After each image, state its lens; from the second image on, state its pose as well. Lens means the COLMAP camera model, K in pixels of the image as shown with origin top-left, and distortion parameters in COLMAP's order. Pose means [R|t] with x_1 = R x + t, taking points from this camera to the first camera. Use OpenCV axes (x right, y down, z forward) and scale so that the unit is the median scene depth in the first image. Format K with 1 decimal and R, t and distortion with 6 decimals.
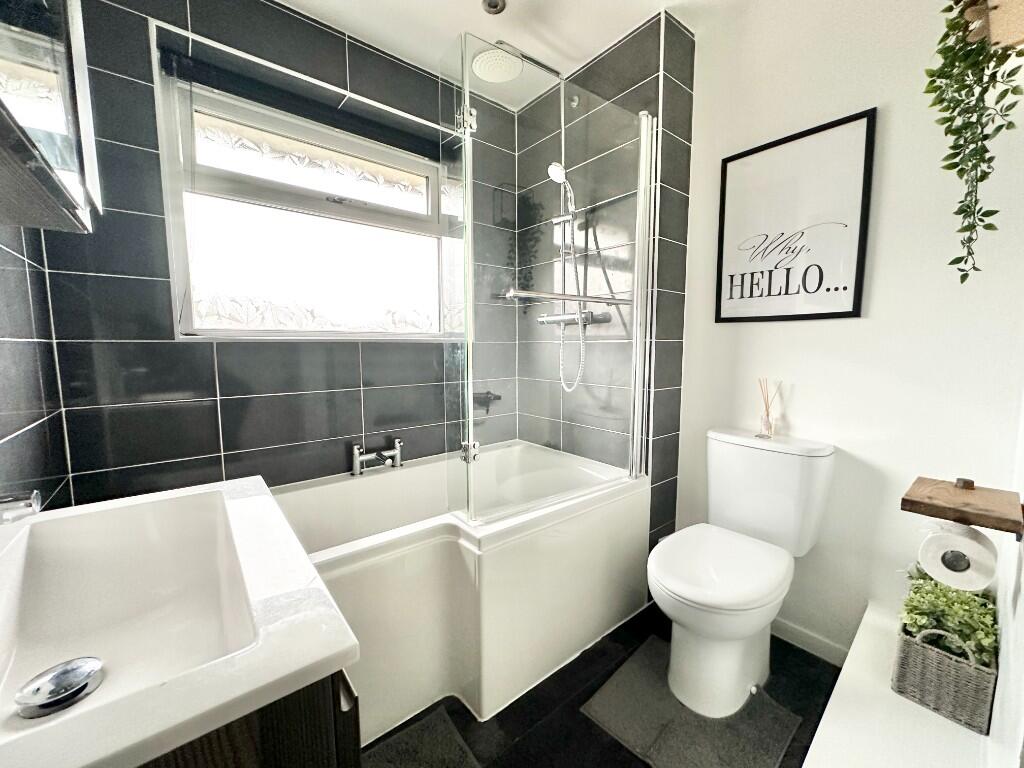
lens RADIAL K [[407.2, 0, 512.5], [0, 407.2, 384.3], [0, 0, 1]] dist [-0.001103, 0.000398]
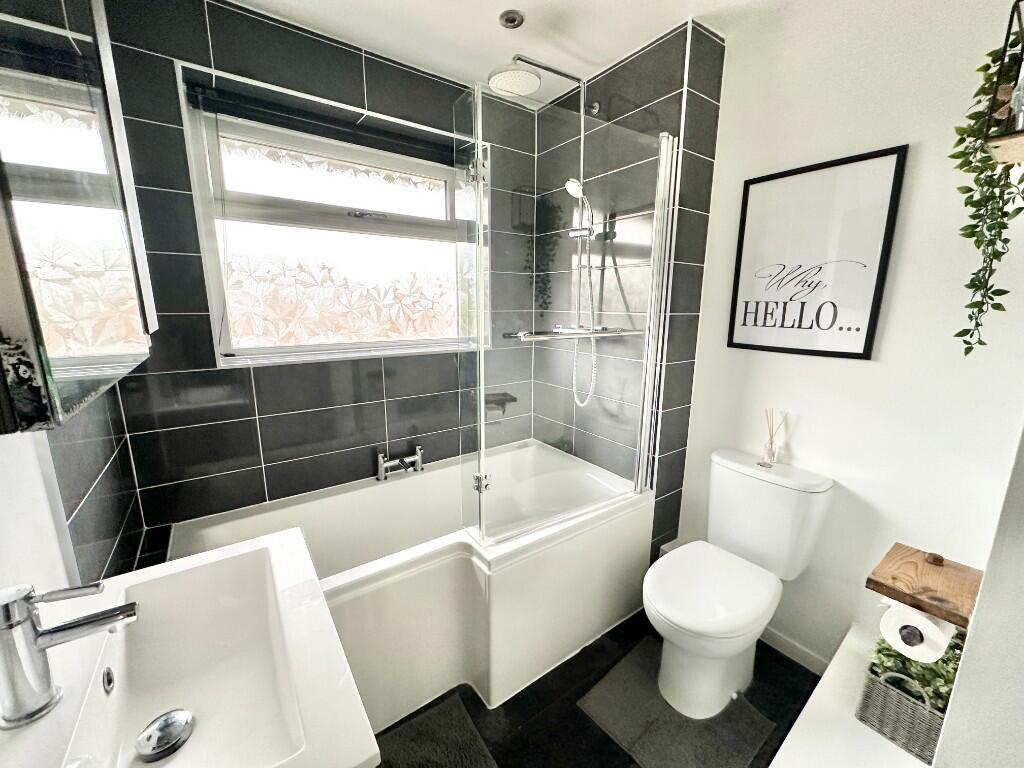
lens RADIAL K [[407.2, 0, 512.5], [0, 407.2, 384.3], [0, 0, 1]] dist [-0.001103, 0.000398]
pose [[0.998271, 0.019105, -0.055585, 0.028128], [-0.013398, 0.994767, 0.101284, -0.176620], [0.057229, -0.100365, 0.993303, -0.048035]]
